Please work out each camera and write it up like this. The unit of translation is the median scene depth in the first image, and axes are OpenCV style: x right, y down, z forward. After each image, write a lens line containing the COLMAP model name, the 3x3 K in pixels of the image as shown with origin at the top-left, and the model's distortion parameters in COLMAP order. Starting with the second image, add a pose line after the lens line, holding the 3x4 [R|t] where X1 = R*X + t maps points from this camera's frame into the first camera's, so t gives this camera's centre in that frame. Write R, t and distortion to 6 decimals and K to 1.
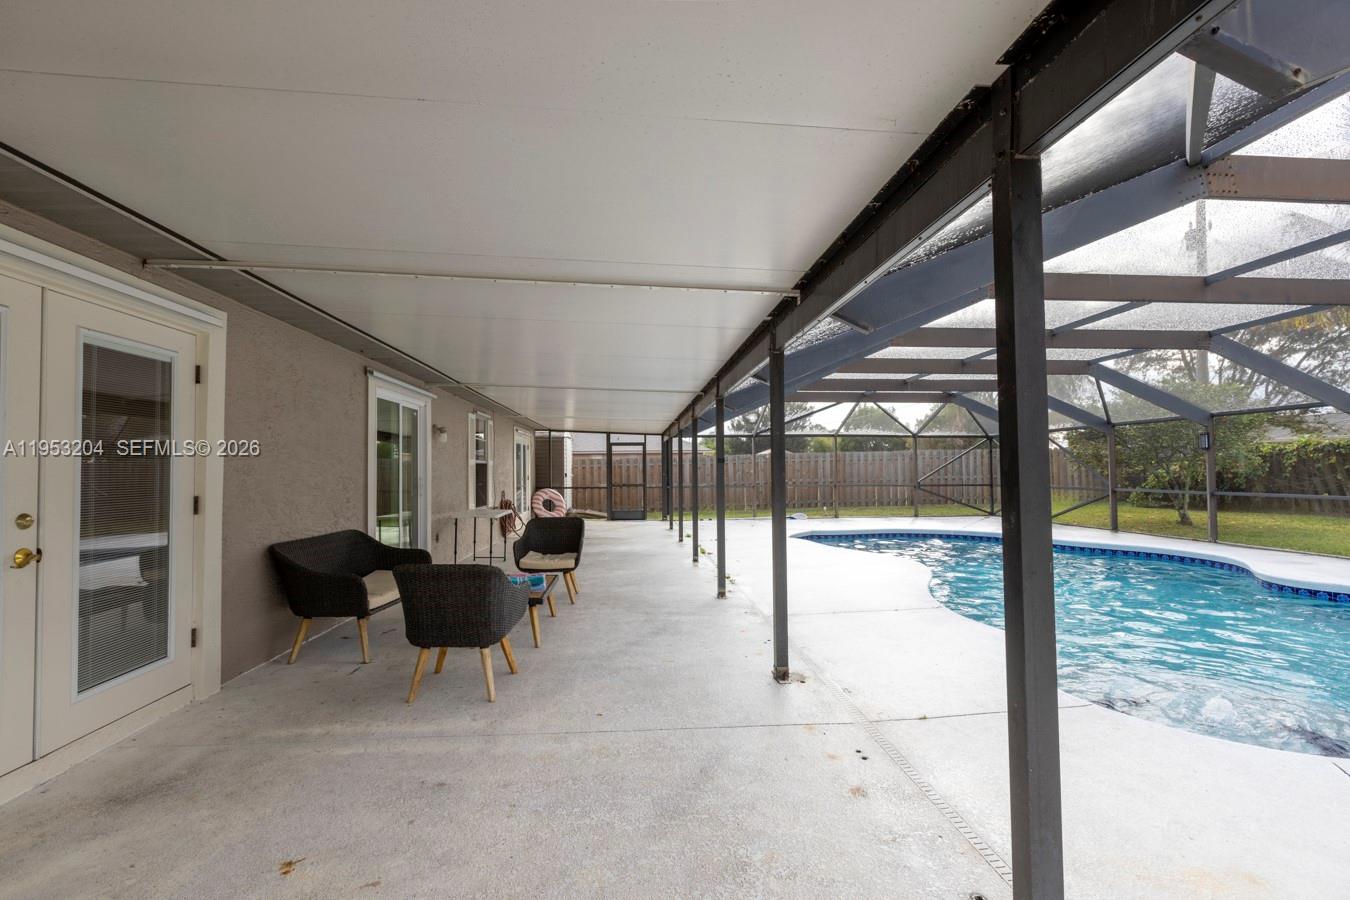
lens RADIAL K [[602.7, 0, 675.0], [0, 602.7, 450.0], [0, 0, 1]] dist [0.000471, 0.000194]
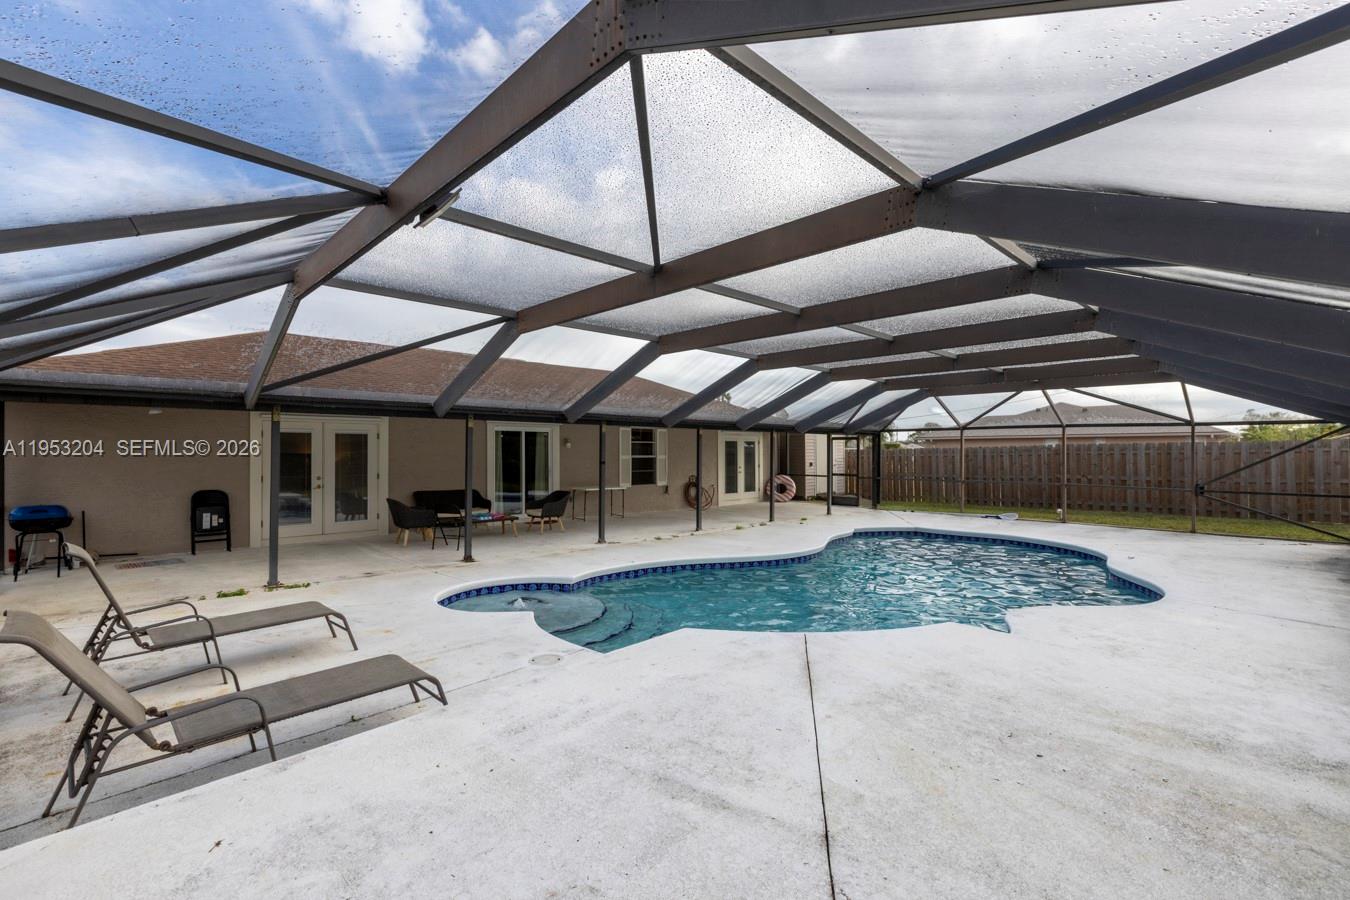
lens RADIAL K [[602.7, 0, 675.0], [0, 602.7, 450.0], [0, 0, 1]] dist [0.000471, 0.000194]
pose [[0.630205, 0.007562, -0.776392, 0.570393], [0.018093, 0.999538, 0.024422, -0.020610], [0.776218, -0.029438, 0.629777, 0.040514]]
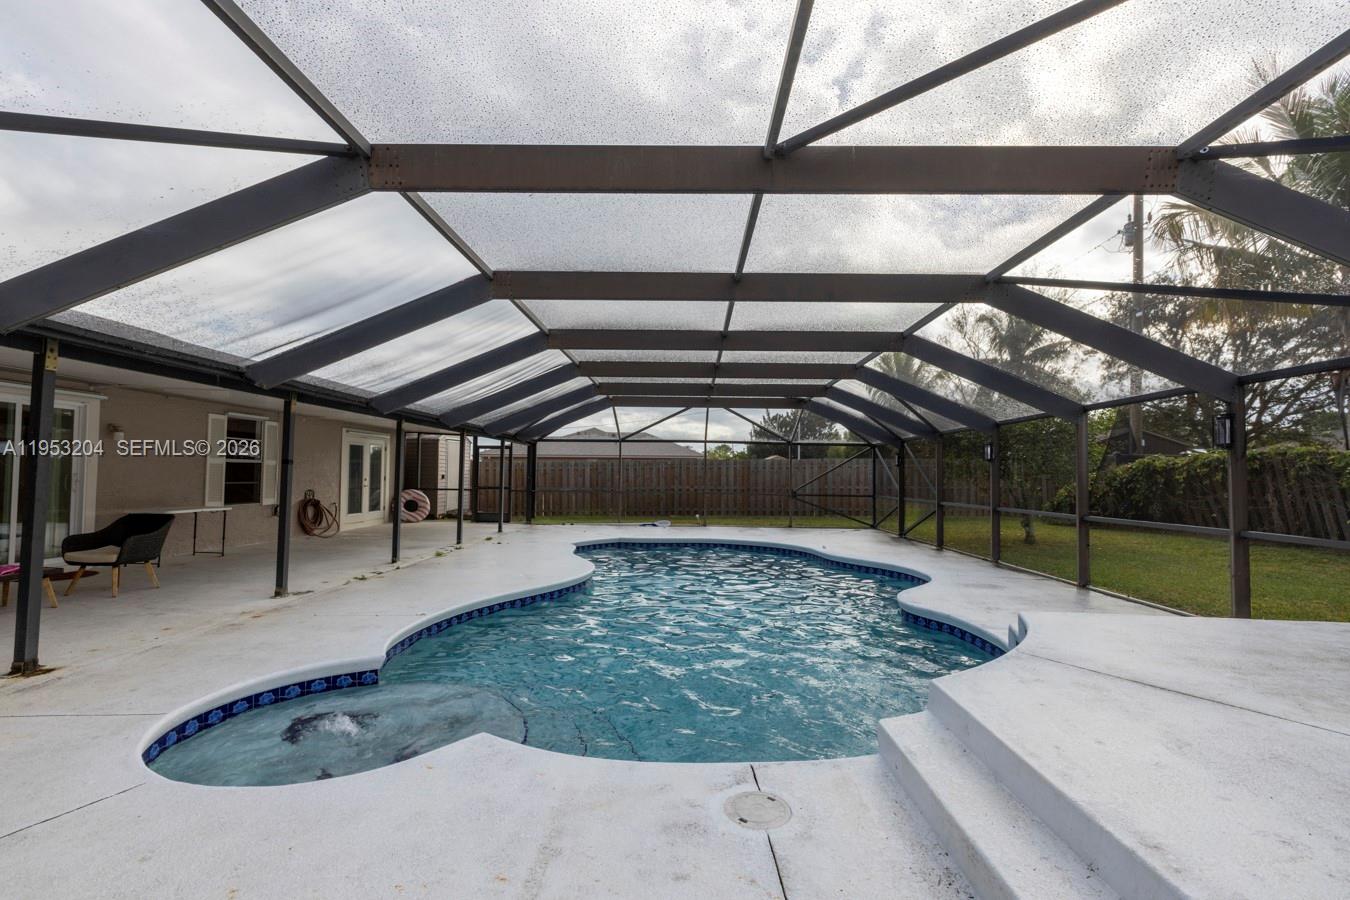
lens RADIAL K [[602.7, 0, 675.0], [0, 602.7, 450.0], [0, 0, 1]] dist [0.000471, 0.000194]
pose [[0.994304, 0.015162, -0.105497, 0.315523], [-0.016236, 0.999825, -0.009322, -0.000929], [0.105337, 0.010982, 0.994376, 0.023629]]
